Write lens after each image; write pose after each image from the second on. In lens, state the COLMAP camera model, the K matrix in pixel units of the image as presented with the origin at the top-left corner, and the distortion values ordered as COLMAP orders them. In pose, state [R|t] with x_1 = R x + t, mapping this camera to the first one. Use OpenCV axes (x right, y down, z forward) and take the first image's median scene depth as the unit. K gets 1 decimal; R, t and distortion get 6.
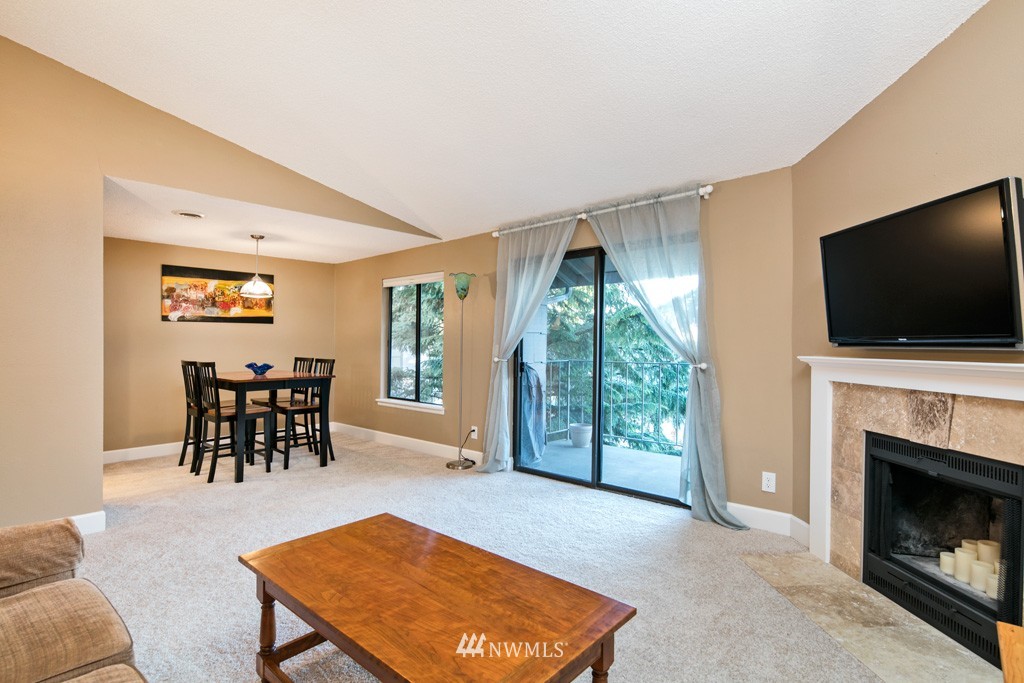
lens RADIAL K [[501.1, 0, 525.6], [0, 501.1, 337.4], [0, 0, 1]] dist [0.001085, 0.000299]
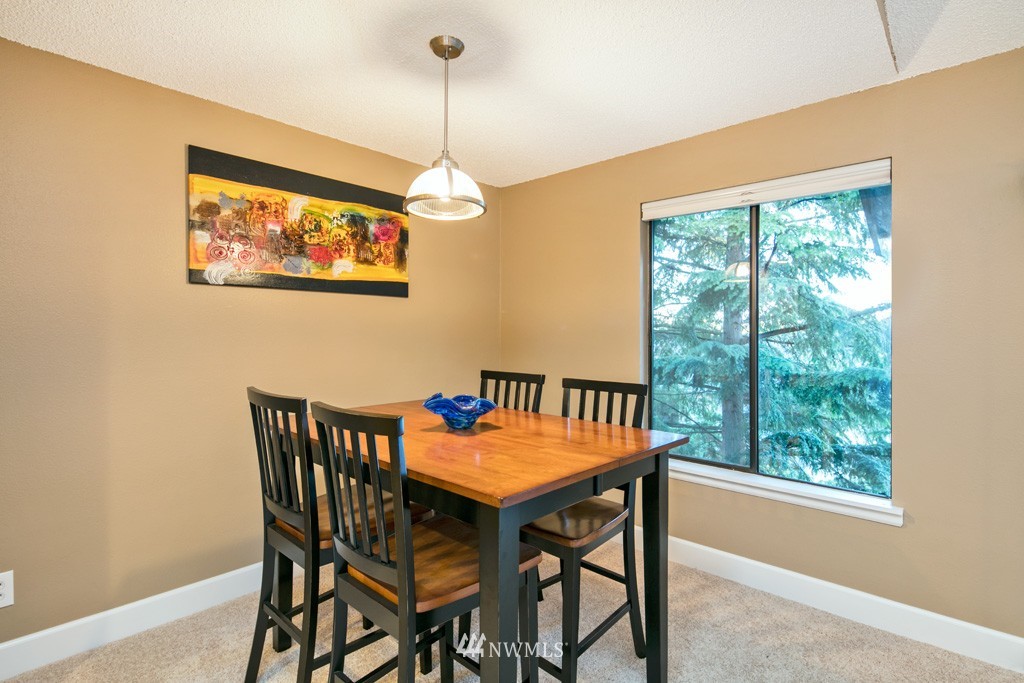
lens RADIAL K [[500.6, 0, 512.7], [0, 500.6, 336.0], [0, 0, 1]] dist [-0.000523, -0.000008]
pose [[0.999212, 0.003370, -0.039551, -0.492921], [-0.002931, 0.999933, 0.011167, 0.005530], [0.039586, -0.011043, 0.999155, 0.667092]]
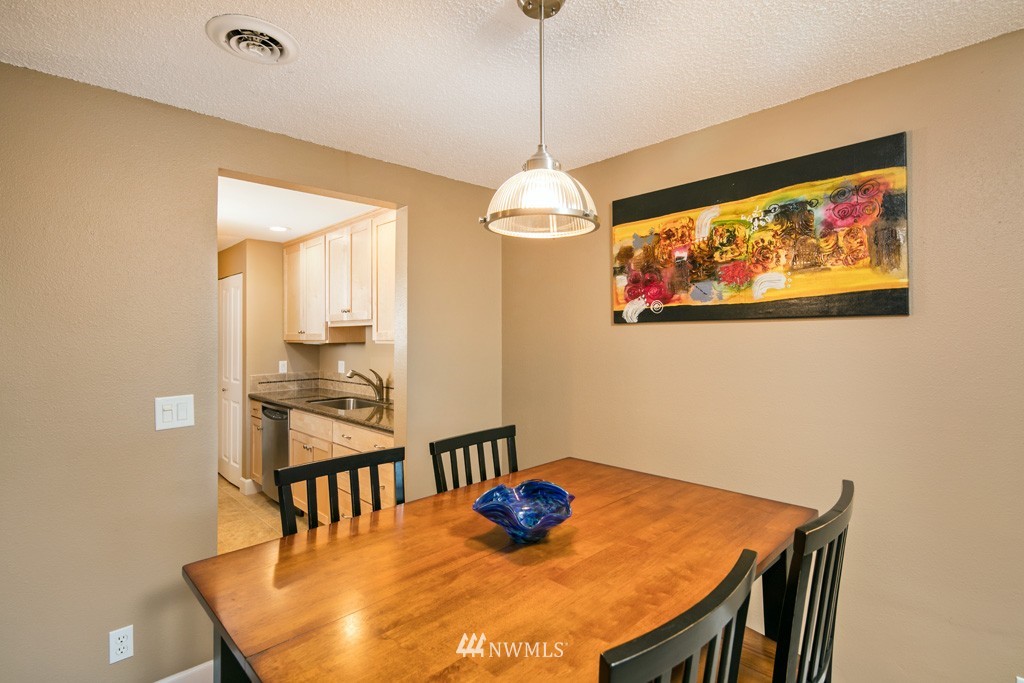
lens RADIAL K [[500.6, 0, 512.7], [0, 500.6, 336.0], [0, 0, 1]] dist [-0.000523, -0.000008]
pose [[-0.088873, -0.007624, -0.996014, -0.286469], [0.008674, 0.999927, -0.008428, -0.020609], [0.996005, -0.009389, -0.088801, 1.051017]]
